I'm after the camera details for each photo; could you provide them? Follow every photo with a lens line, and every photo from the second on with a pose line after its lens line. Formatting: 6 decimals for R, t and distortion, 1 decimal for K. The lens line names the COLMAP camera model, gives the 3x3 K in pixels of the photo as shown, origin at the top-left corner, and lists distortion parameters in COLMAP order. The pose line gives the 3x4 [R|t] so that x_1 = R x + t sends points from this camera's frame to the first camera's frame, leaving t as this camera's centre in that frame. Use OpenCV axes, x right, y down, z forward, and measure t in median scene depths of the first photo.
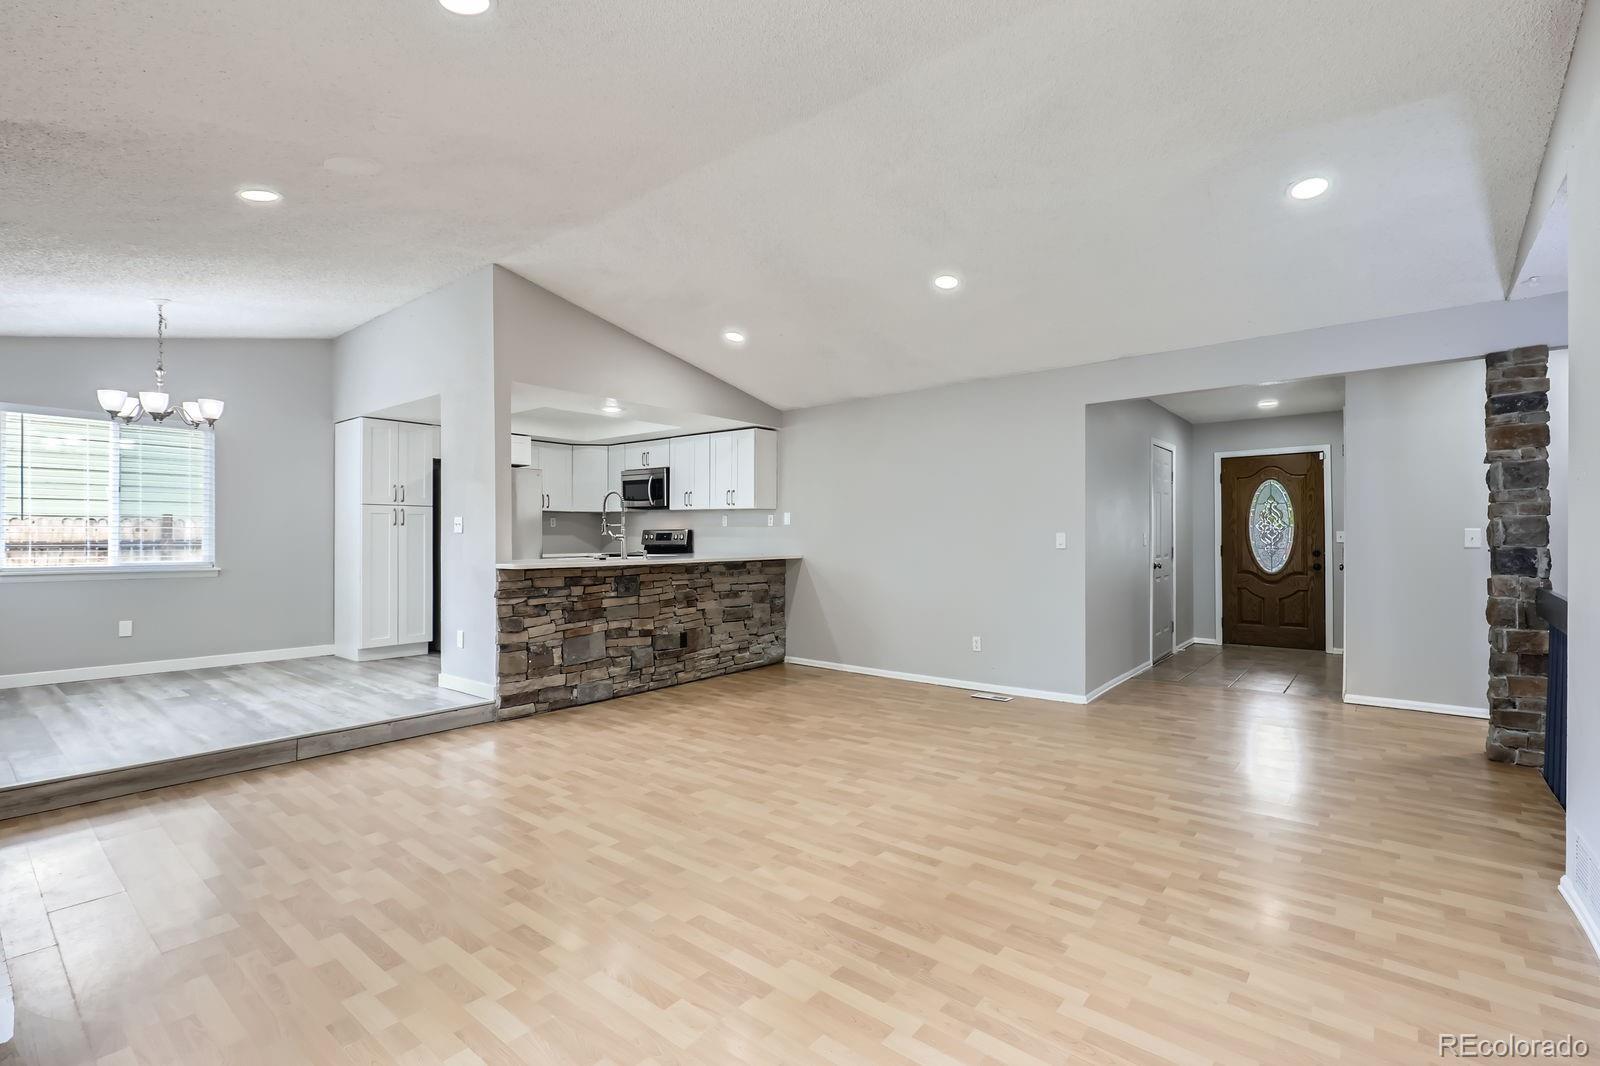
lens RADIAL K [[720.3, 0, 798.8], [0, 720.3, 530.3], [0, 0, 1]] dist [0.000172, -0.000954]
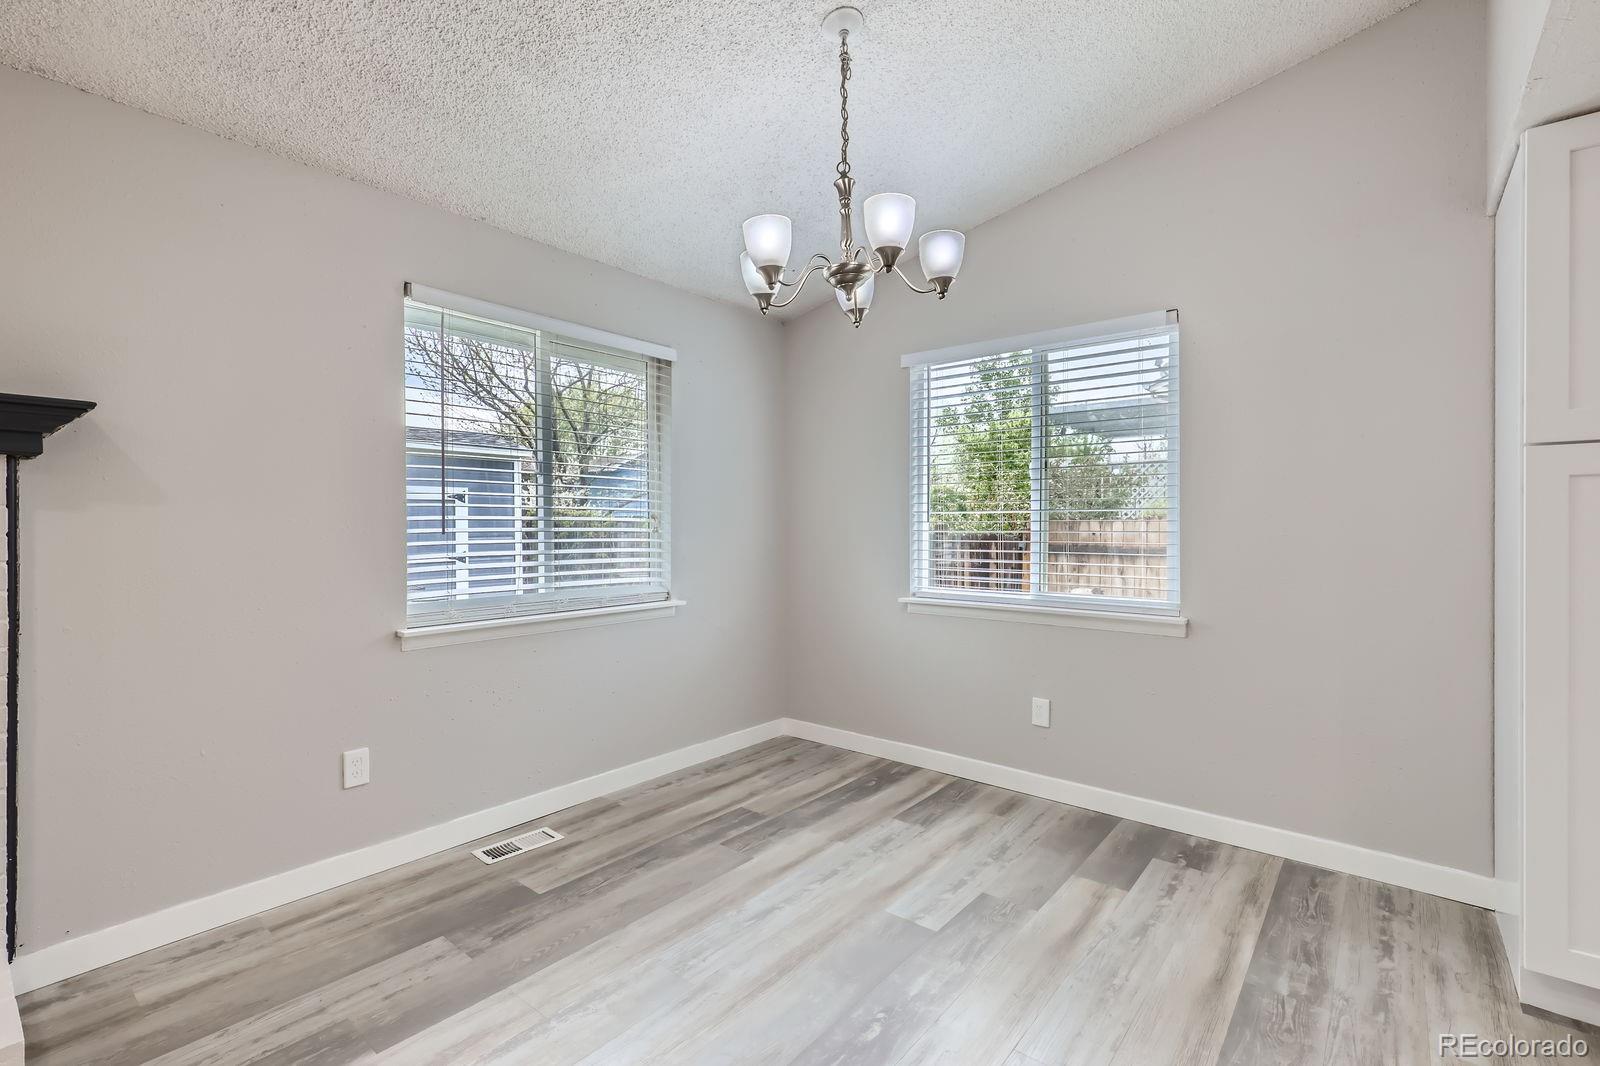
lens RADIAL K [[720.3, 0, 800.5], [0, 720.3, 532.9], [0, 0, 1]] dist [0.000172, -0.000954]
pose [[0.000958, 0.002232, -0.999997, -0.351359], [0.008401, 0.999962, 0.002240, -0.005629], [0.999964, -0.008403, 0.000939, 0.766001]]
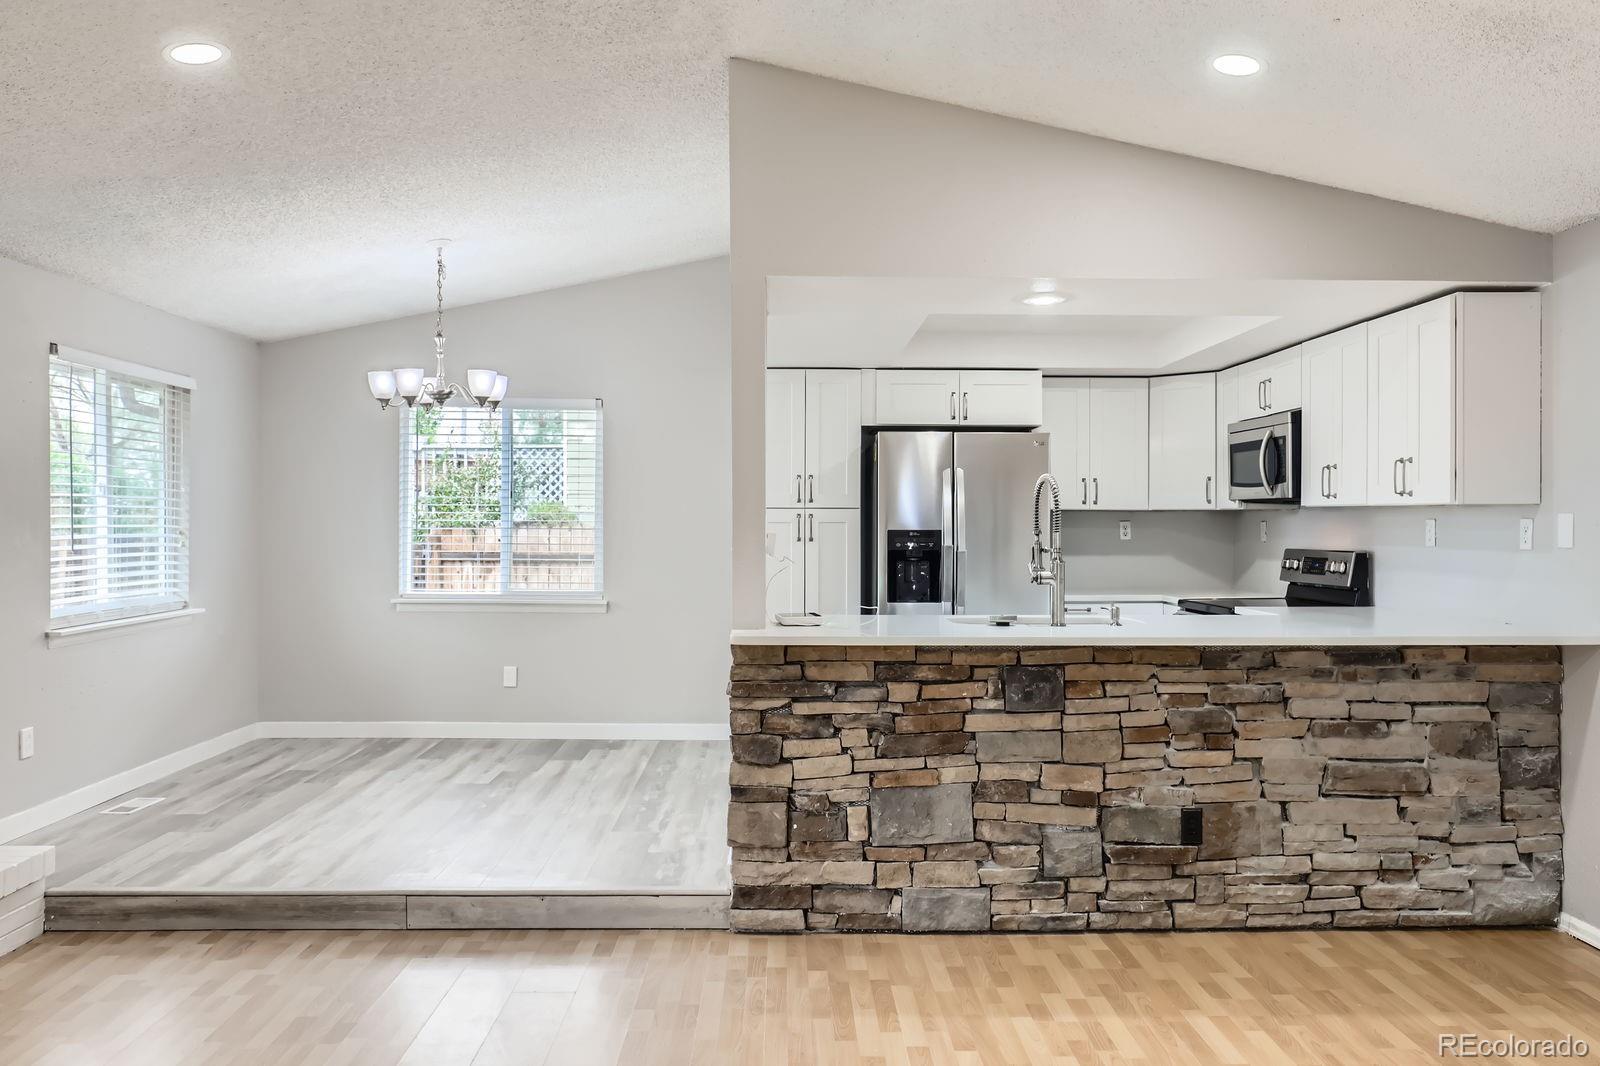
lens RADIAL K [[1193.5, 0, 809.0], [0, 1193.5, 523.2], [0, 0, 1]] dist [-0.003802, 0.013527]
pose [[0.657242, -0.001080, -0.753679, 0.218585], [0.002684, 0.999996, 0.000908, -0.025471], [0.753675, -0.002620, 0.657242, 0.381916]]
